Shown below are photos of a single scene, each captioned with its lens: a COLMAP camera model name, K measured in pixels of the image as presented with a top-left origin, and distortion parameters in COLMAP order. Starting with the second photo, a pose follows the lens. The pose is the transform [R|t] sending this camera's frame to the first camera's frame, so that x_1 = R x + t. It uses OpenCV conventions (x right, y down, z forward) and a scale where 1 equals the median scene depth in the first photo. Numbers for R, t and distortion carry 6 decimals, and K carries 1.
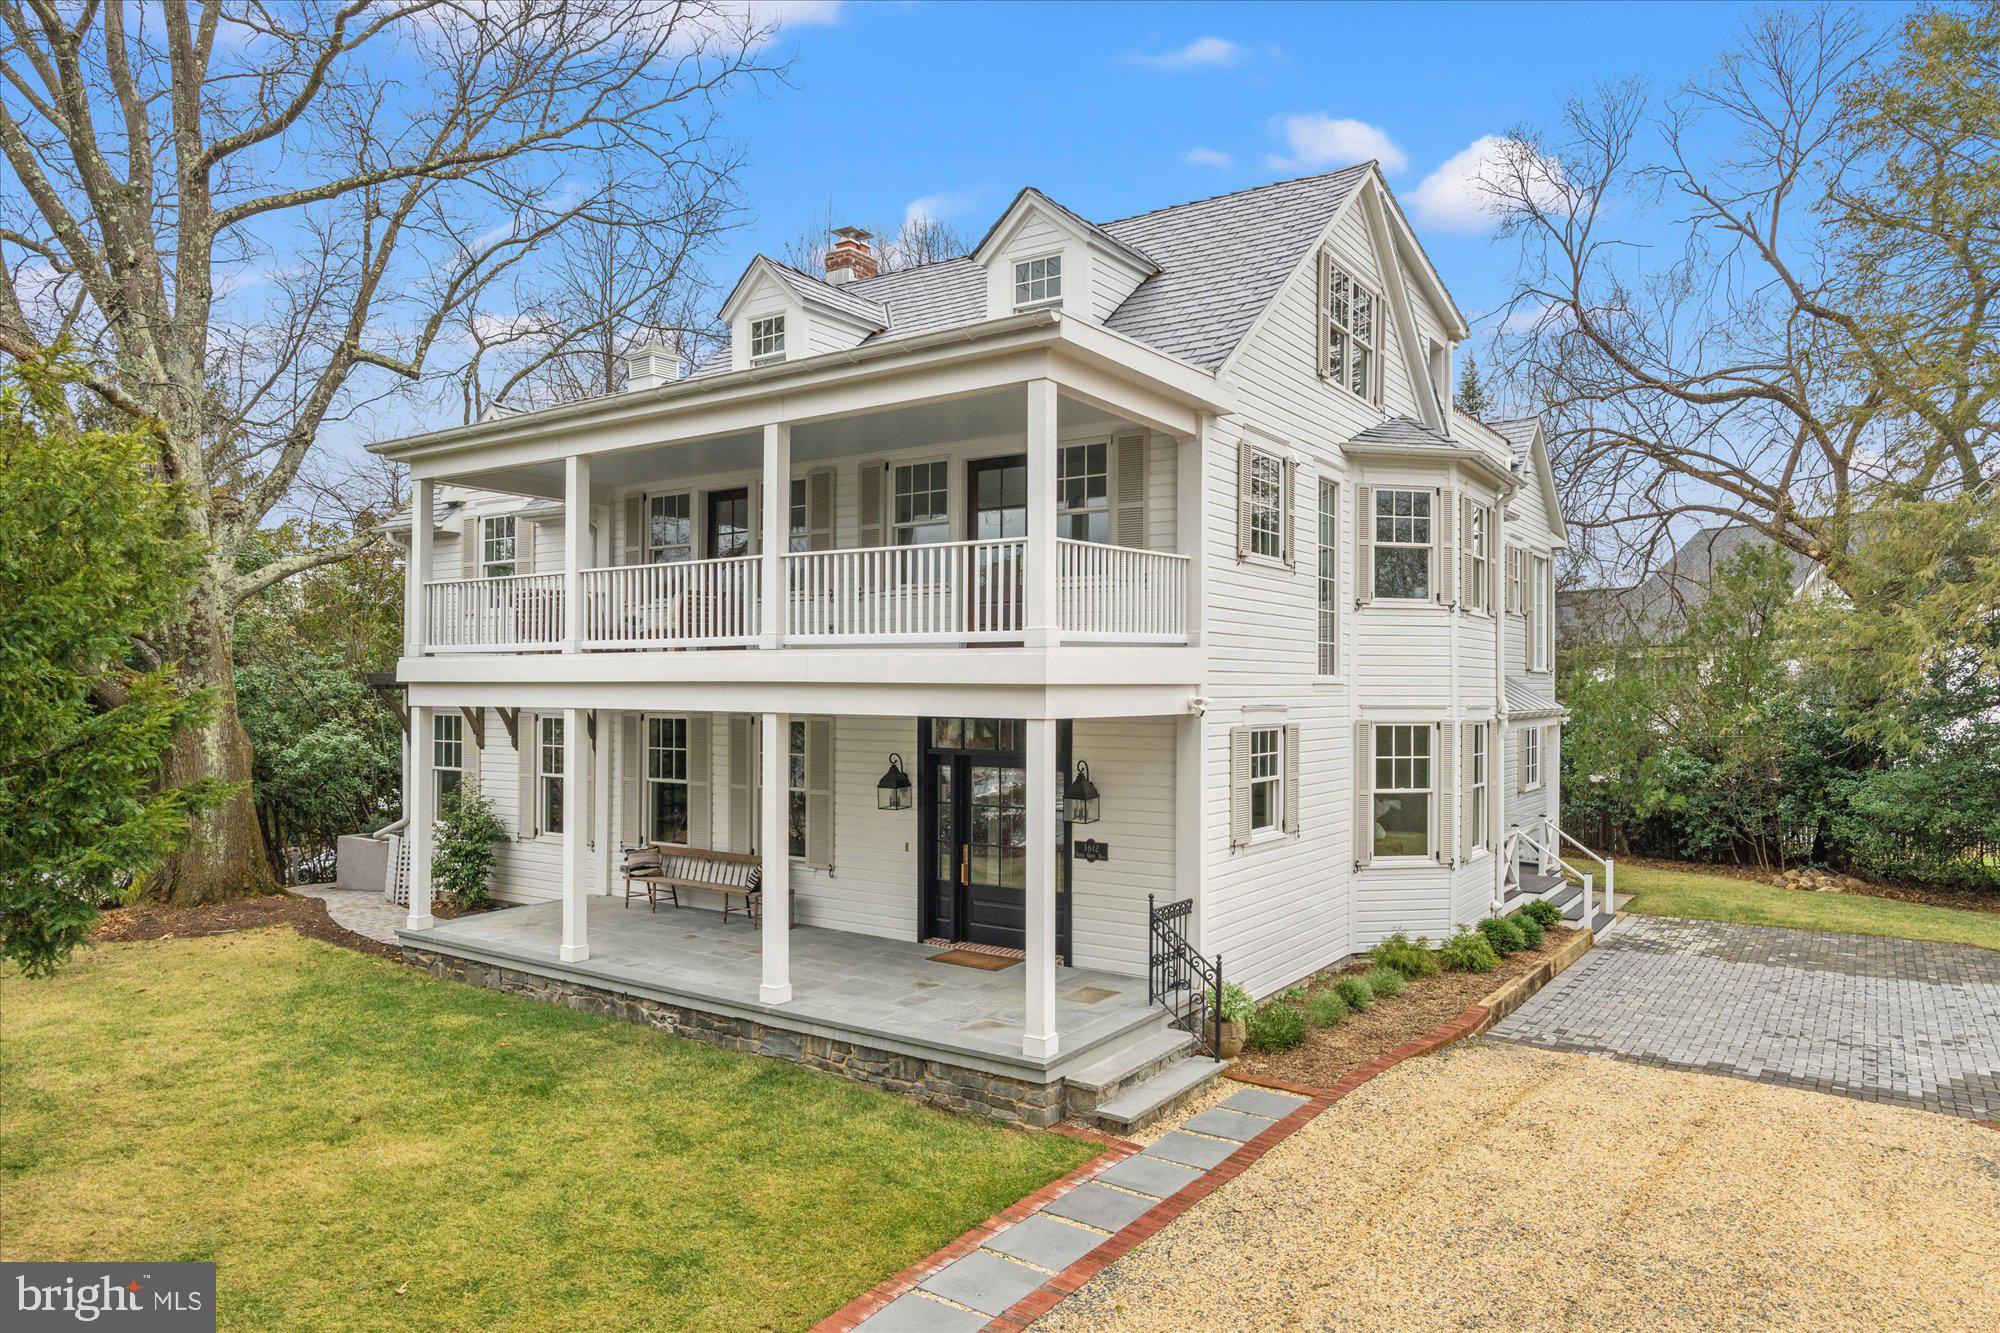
lens RADIAL K [[1271.4, 0, 1000.5], [0, 1271.4, 670.9], [0, 0, 1]] dist [0.002321, 0.001244]
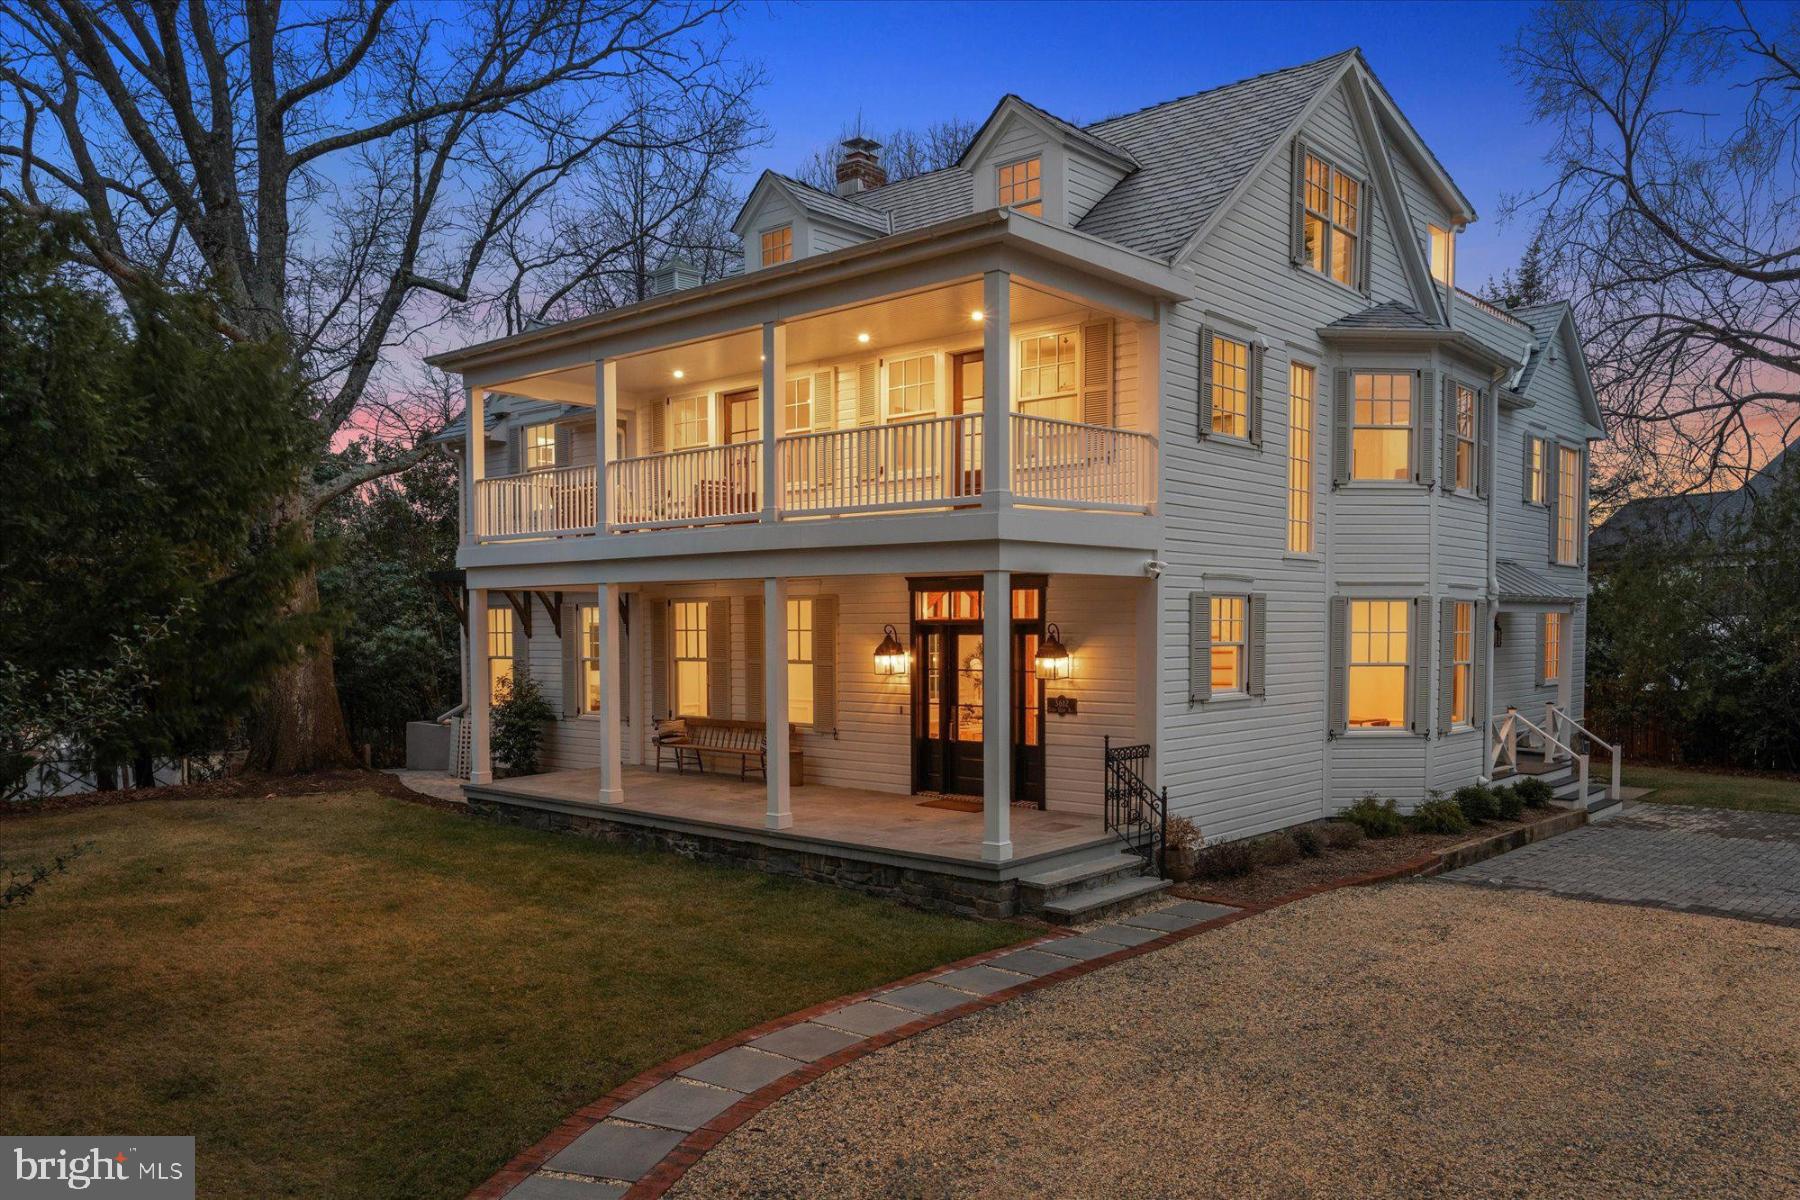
lens RADIAL K [[1341.9, 0, 897.3], [0, 1341.9, 668.8], [0, 0, 1]] dist [0.007446, 0.002126]
pose [[0.992930, -0.002841, -0.118668, 0.052660], [0.008320, 0.998921, 0.045700, 0.042727], [0.118410, -0.046365, 0.991882, -0.133167]]
